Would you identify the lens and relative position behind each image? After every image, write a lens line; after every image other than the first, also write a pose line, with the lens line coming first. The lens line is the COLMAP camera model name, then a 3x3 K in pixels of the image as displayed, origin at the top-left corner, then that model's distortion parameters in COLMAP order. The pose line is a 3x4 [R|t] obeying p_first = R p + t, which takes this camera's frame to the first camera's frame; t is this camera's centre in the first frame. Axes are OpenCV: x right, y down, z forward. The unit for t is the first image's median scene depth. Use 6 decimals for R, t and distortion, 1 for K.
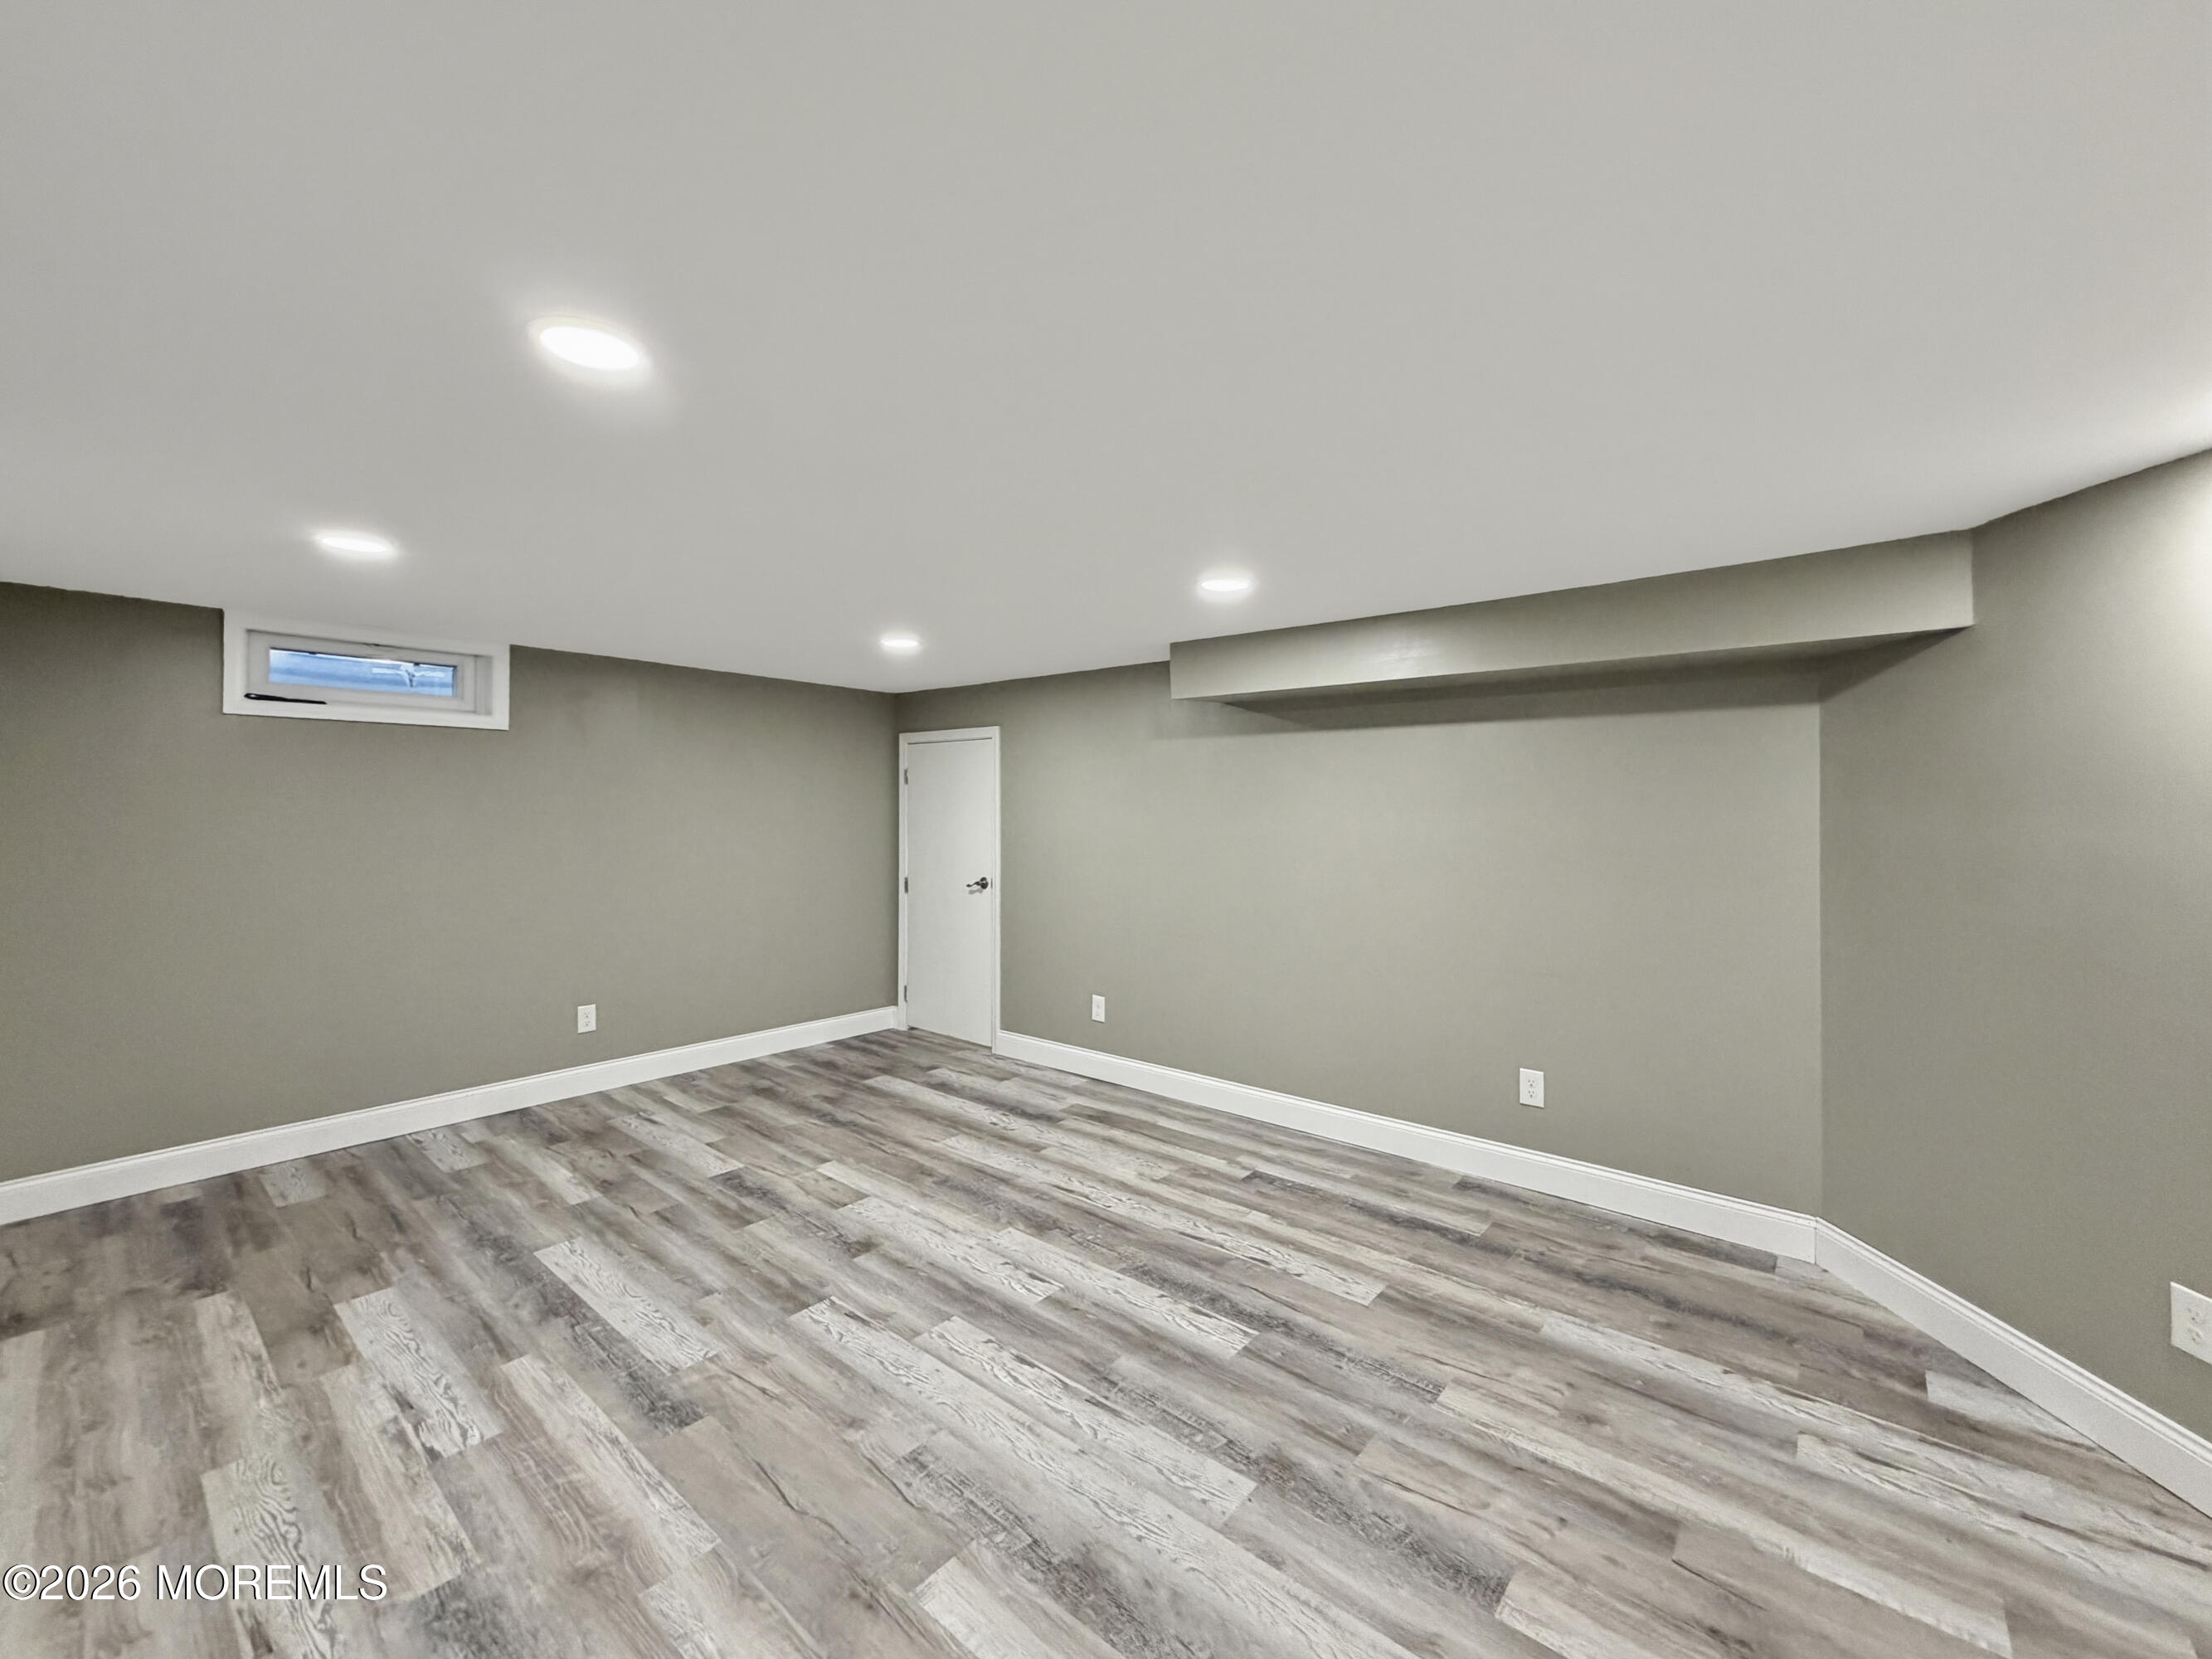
lens RADIAL K [[893.3, 0, 1106.7], [0, 893.3, 822.6], [0, 0, 1]] dist [-0.001056, 0.000399]
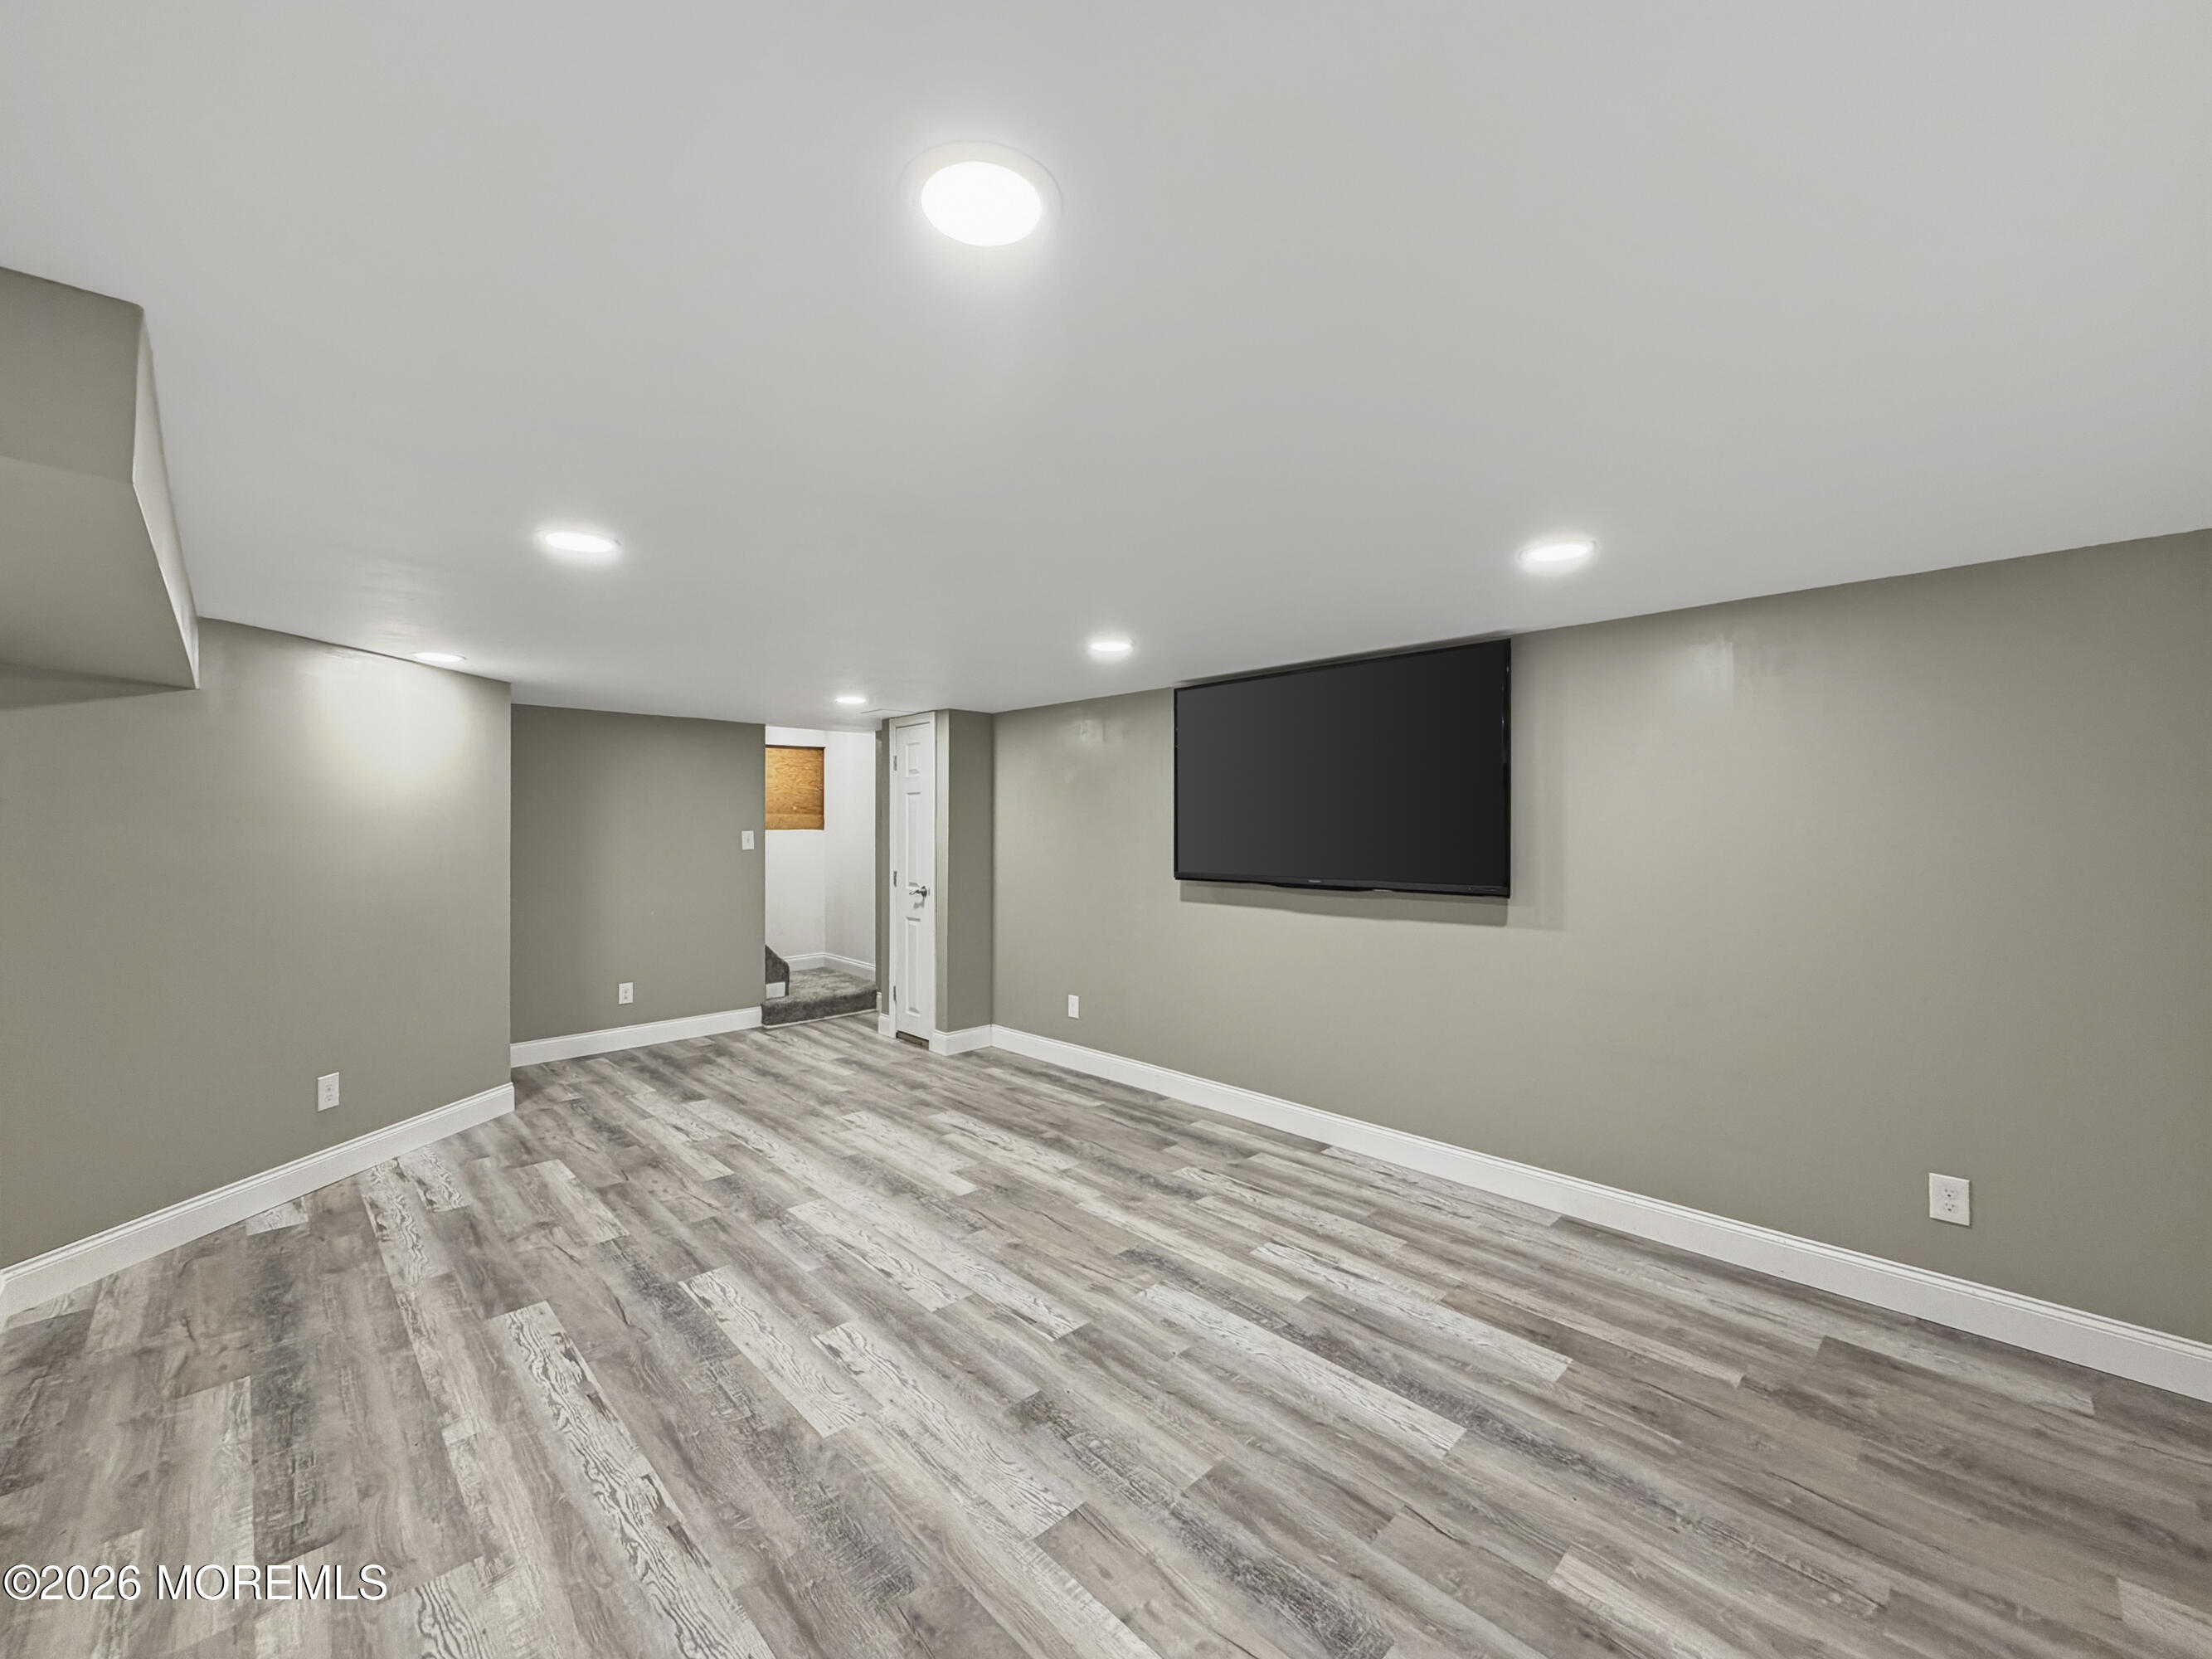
lens RADIAL K [[893.3, 0, 1102.9], [0, 893.3, 825.9], [0, 0, 1]] dist [-0.001056, 0.000399]
pose [[-0.994754, -0.004452, 0.102203, -0.481703], [-0.002963, 0.999887, 0.014711, -0.034904], [-0.102257, 0.014331, -0.994655, 2.046518]]
